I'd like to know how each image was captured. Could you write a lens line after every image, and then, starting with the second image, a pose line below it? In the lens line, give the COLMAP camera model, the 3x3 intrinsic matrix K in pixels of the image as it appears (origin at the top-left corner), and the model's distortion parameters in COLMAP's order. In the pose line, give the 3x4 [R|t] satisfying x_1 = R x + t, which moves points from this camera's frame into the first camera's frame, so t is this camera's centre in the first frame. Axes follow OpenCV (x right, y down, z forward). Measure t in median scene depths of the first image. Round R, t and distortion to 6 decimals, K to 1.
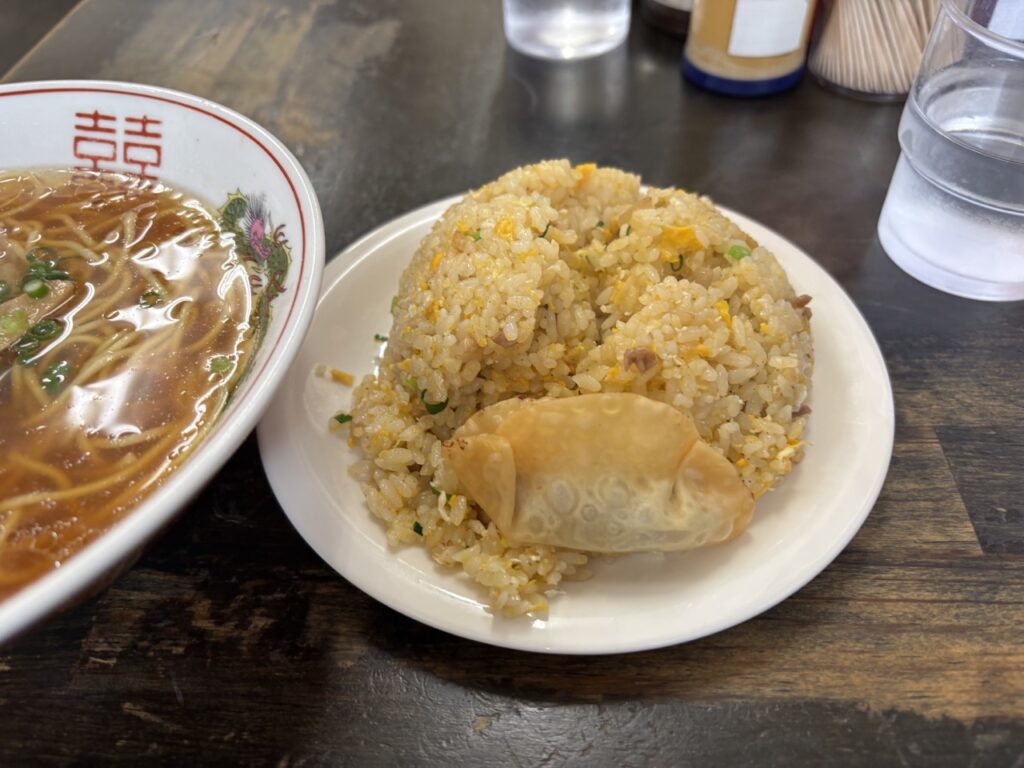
lens RADIAL K [[771.1, 0, 512.0], [0, 771.1, 384.0], [0, 0, 1]] dist [0.007795, -0.015465]
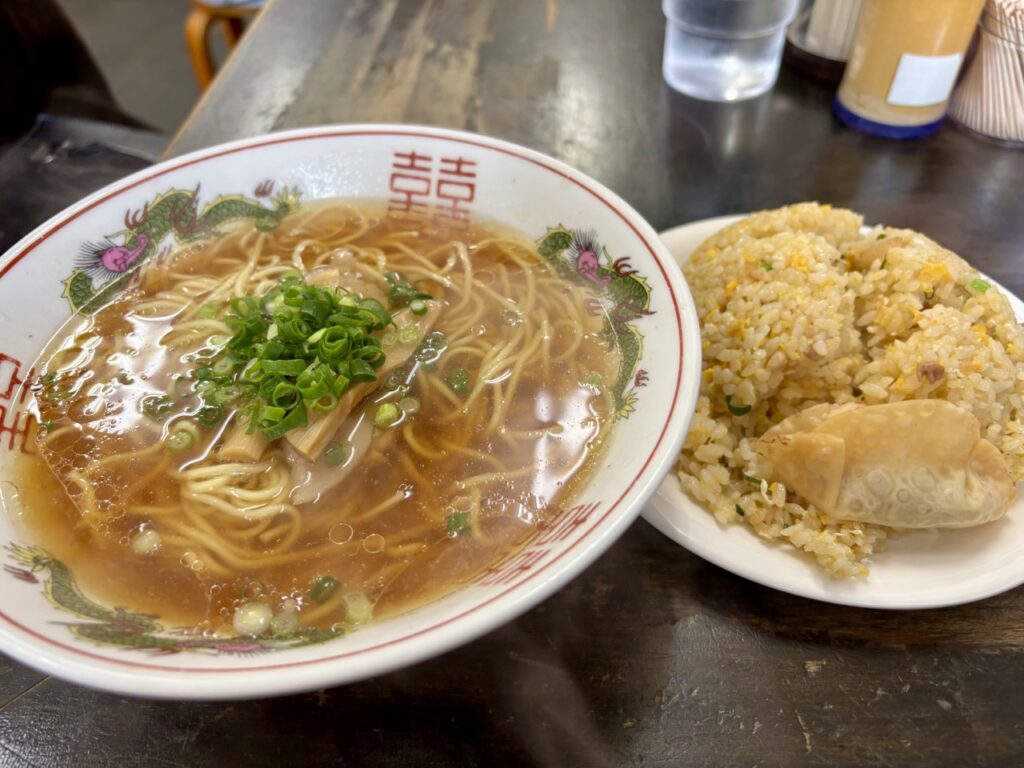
lens RADIAL K [[771.1, 0, 512.0], [0, 771.1, 384.0], [0, 0, 1]] dist [0.007795, -0.015465]
pose [[0.999480, 0.011528, 0.030129, -0.508092], [-0.011271, 0.999899, -0.008699, 0.004460], [-0.030226, 0.008355, 0.999508, -0.198340]]
